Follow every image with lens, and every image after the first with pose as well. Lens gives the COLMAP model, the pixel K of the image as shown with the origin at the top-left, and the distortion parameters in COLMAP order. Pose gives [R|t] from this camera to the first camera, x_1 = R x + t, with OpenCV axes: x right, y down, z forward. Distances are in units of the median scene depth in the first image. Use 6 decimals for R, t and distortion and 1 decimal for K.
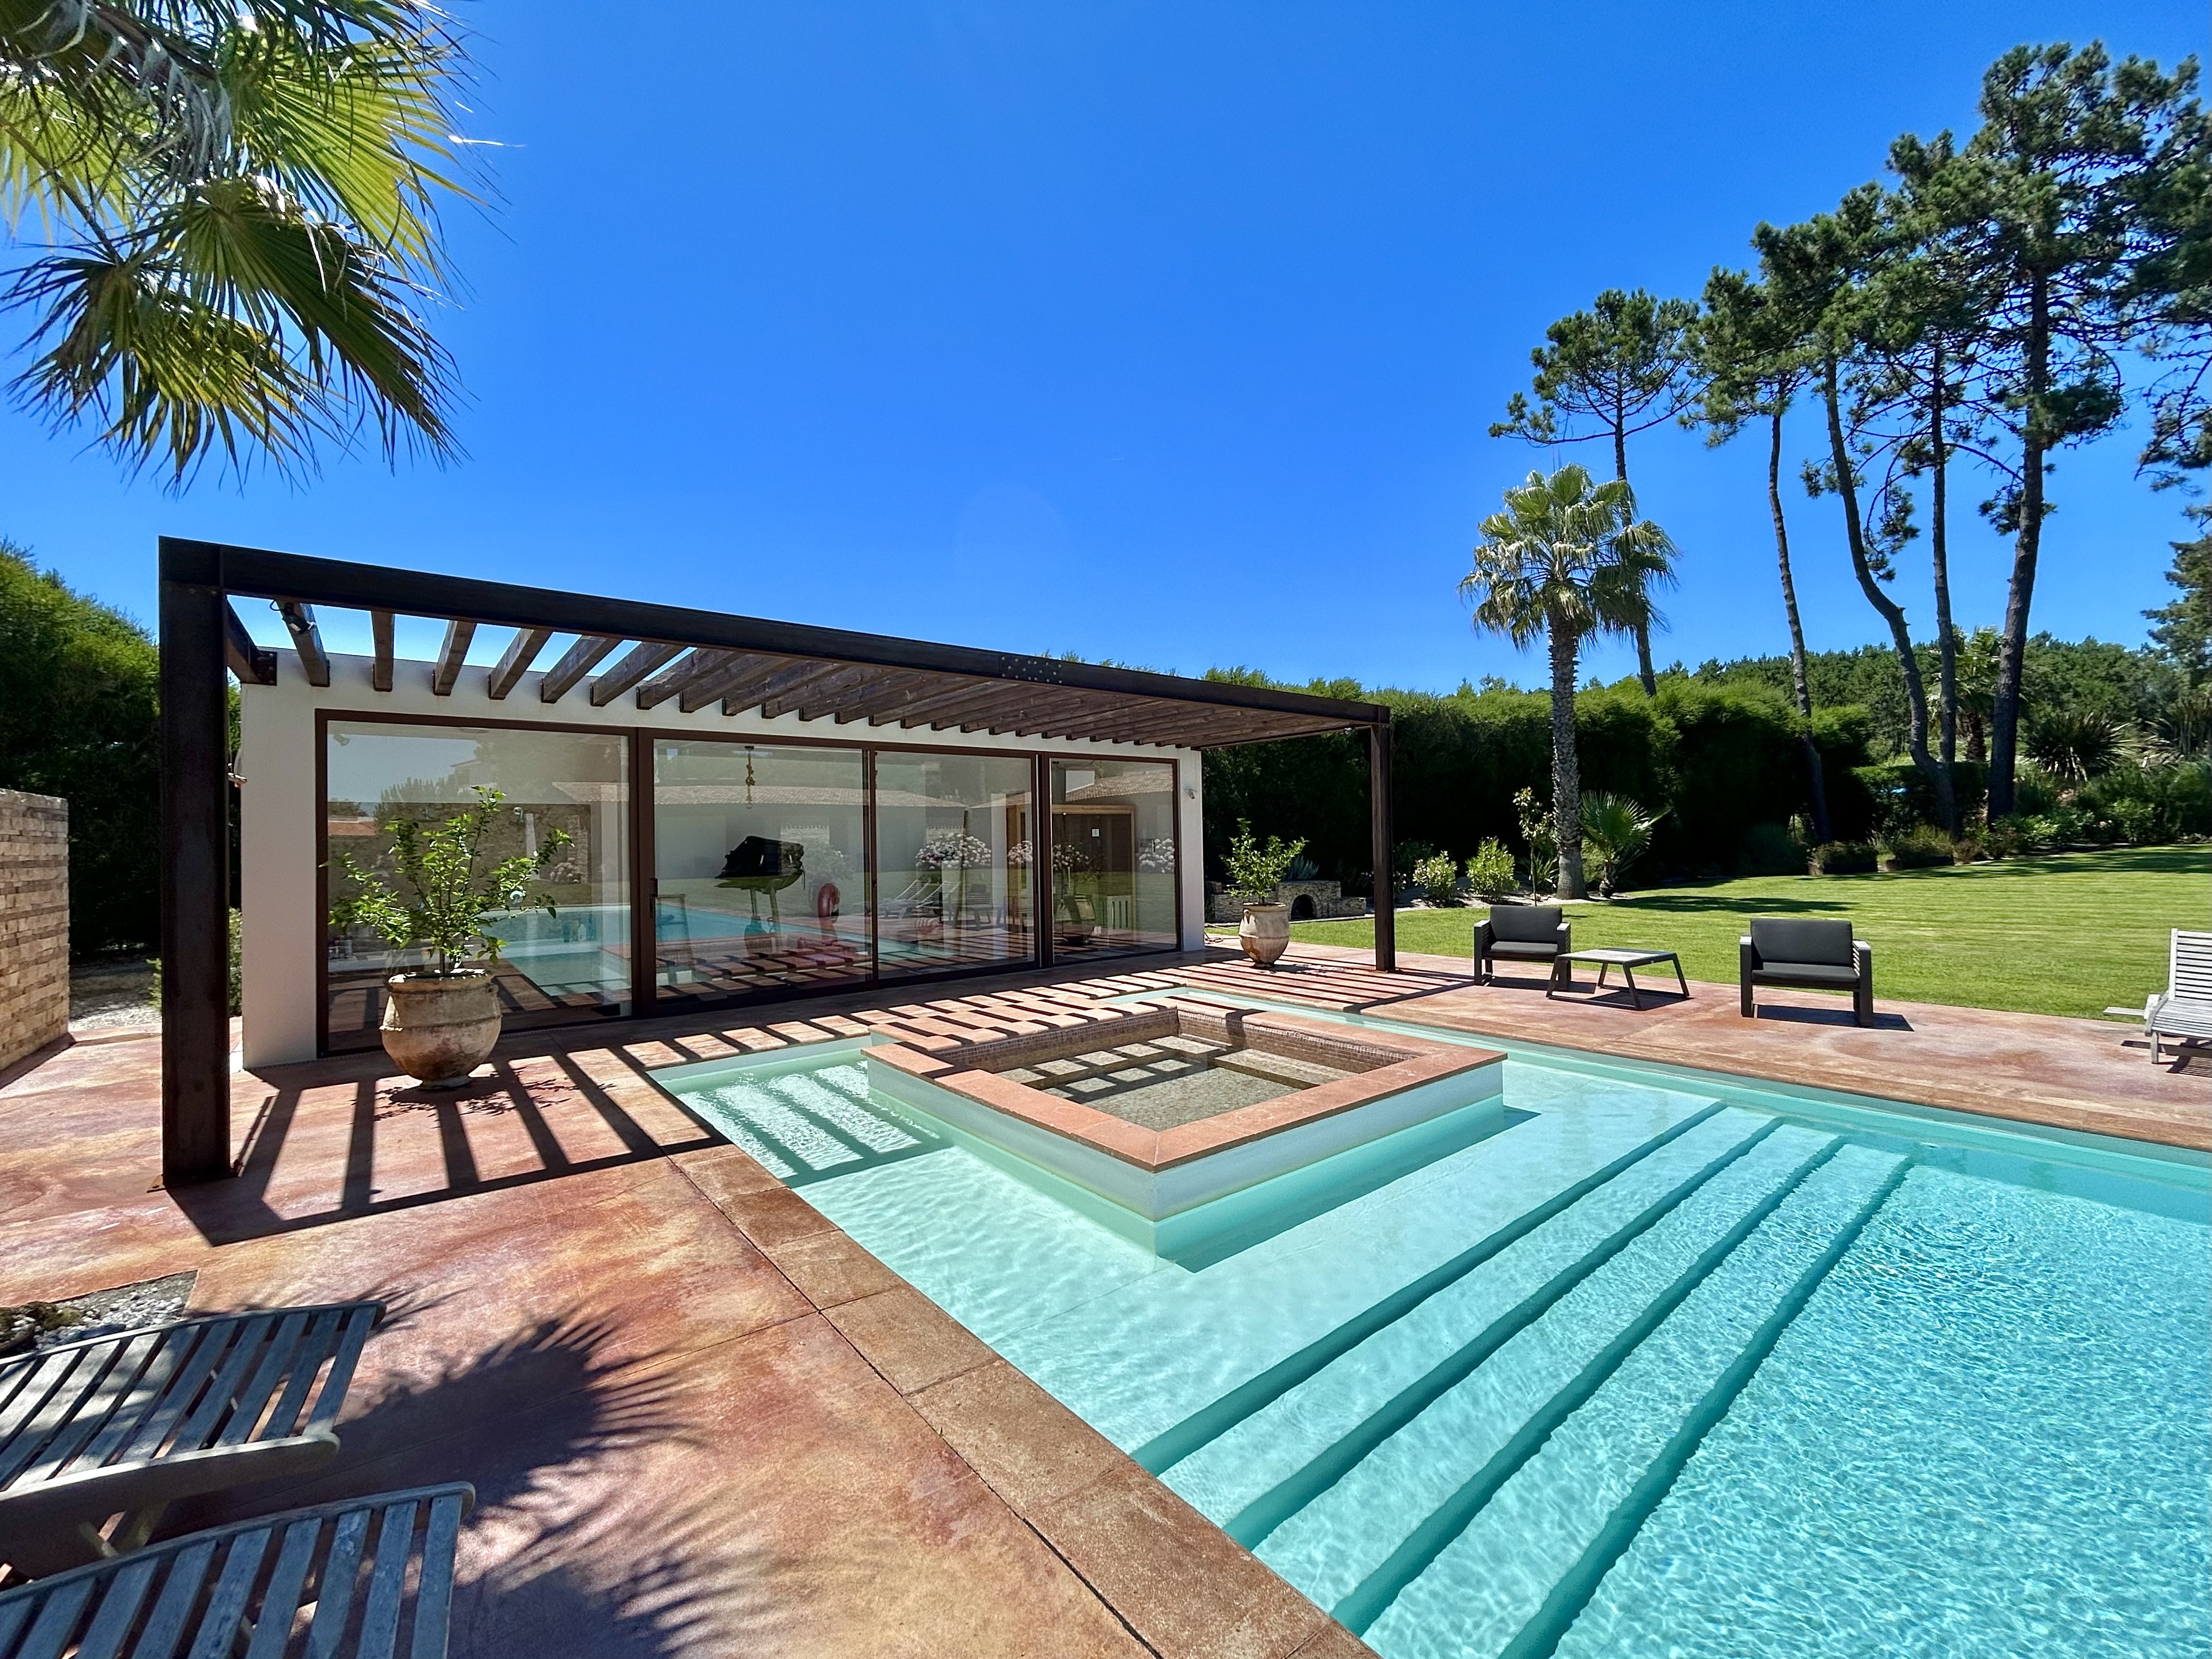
lens RADIAL K [[890.0, 0, 1106.0], [0, 890.0, 829.5], [0, 0, 1]] dist [-0.000068, 0.000080]
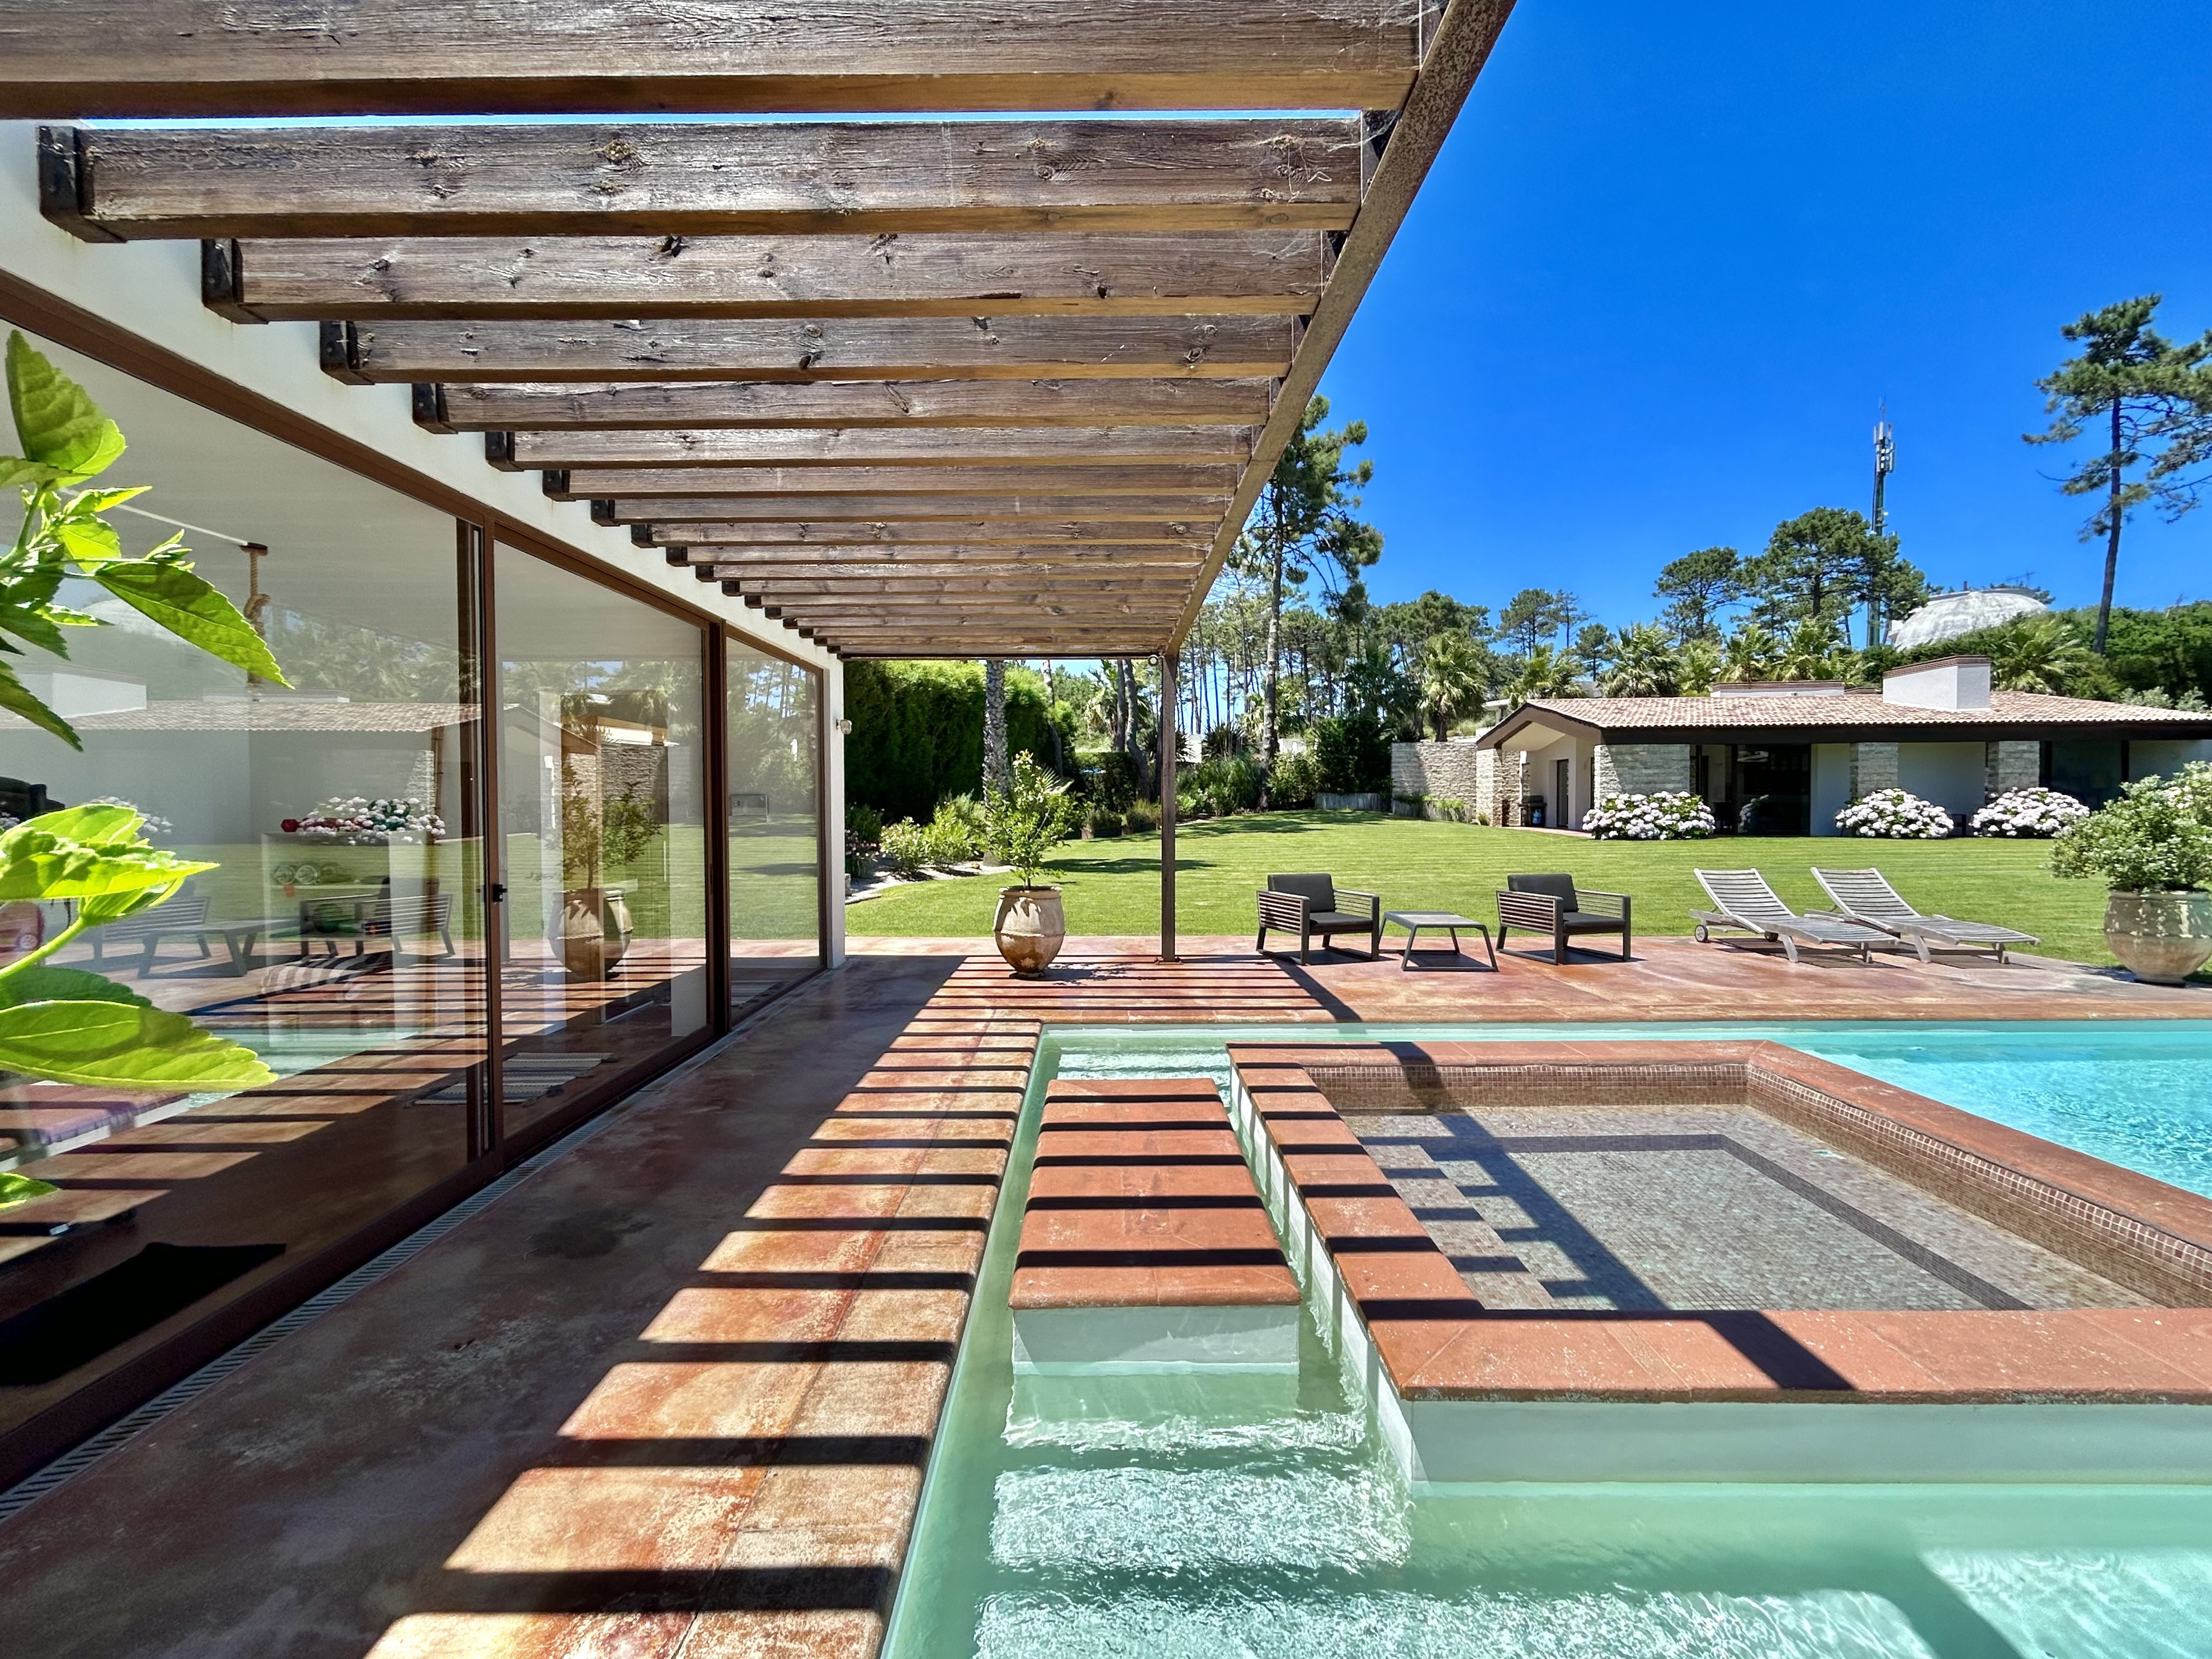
lens RADIAL K [[918.0, 0, 1104.5], [0, 918.0, 825.7], [0, 0, 1]] dist [-0.001645, 0.000749]
pose [[0.639690, -0.004584, 0.768619, -0.311106], [-0.019470, 0.999565, 0.022165, 0.016054], [-0.768386, -0.029144, 0.639322, 0.442920]]
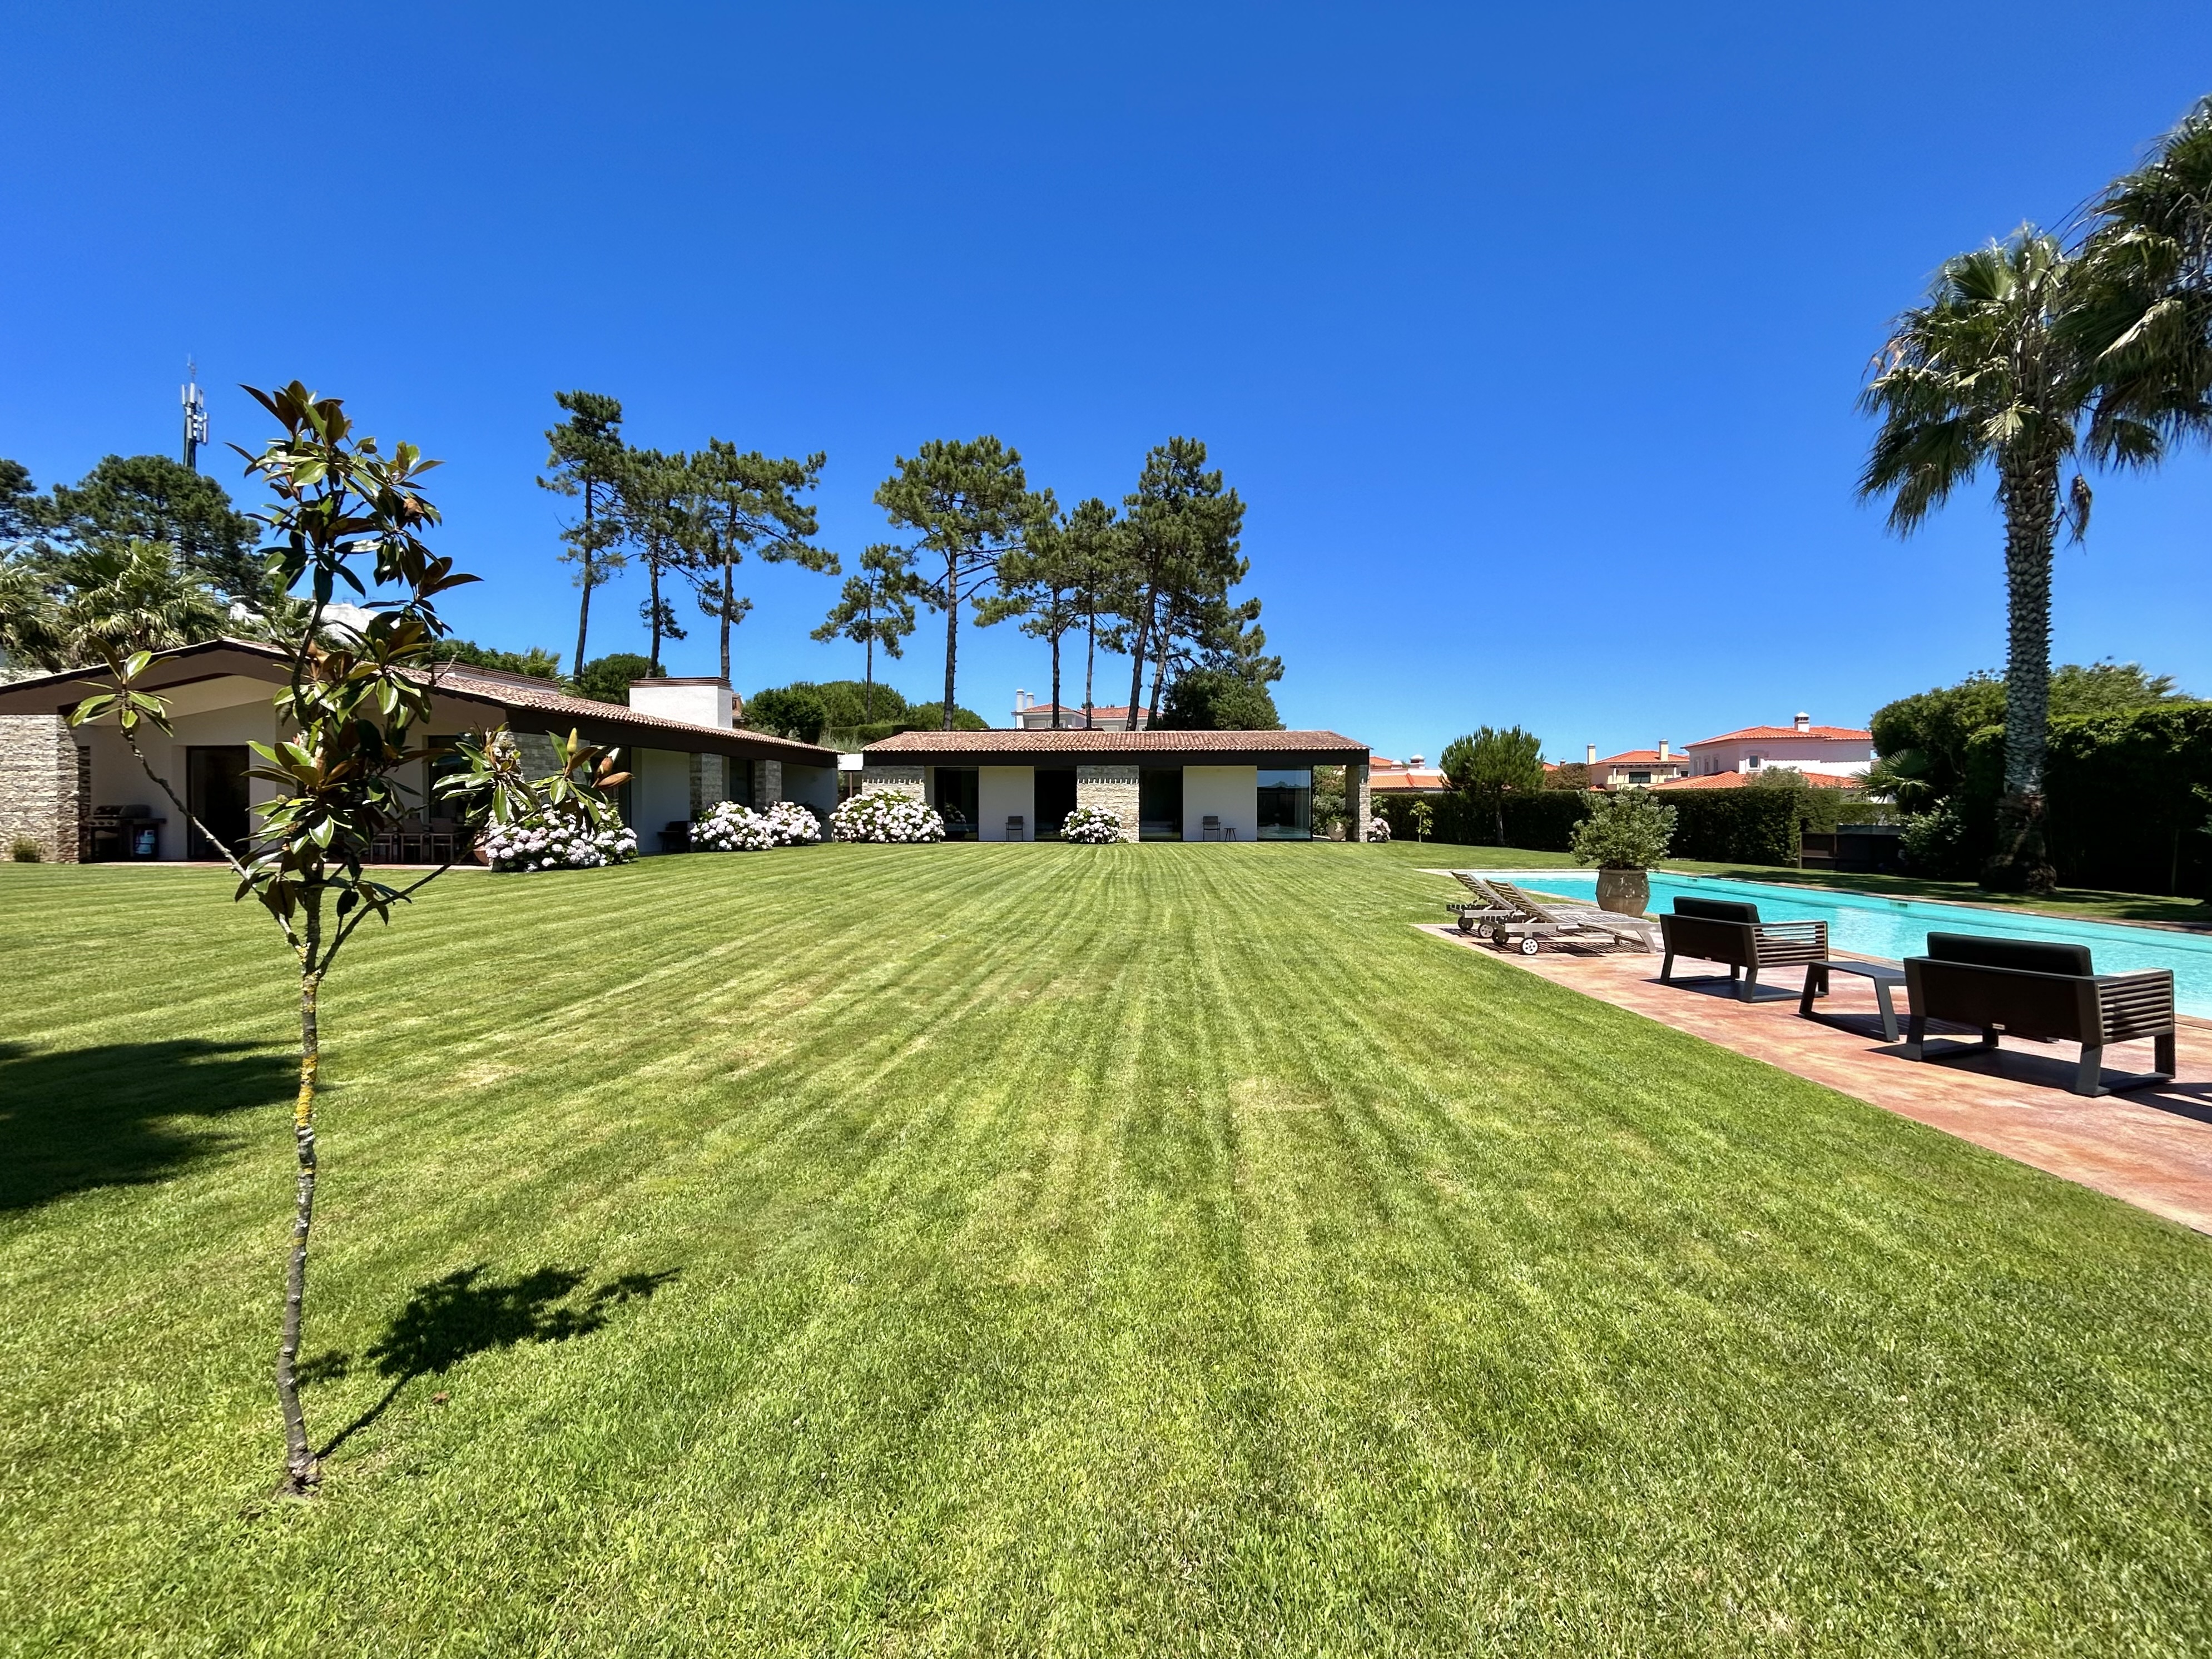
lens RADIAL K [[917.1, 0, 1096.3], [0, 917.1, 817.7], [0, 0, 1]] dist [0.000458, 0.000224]
pose [[-0.767578, 0.014509, 0.640792, 0.460428], [0.007162, 0.999876, -0.014060, 0.015504], [-0.640916, -0.006203, -0.767586, 1.450040]]
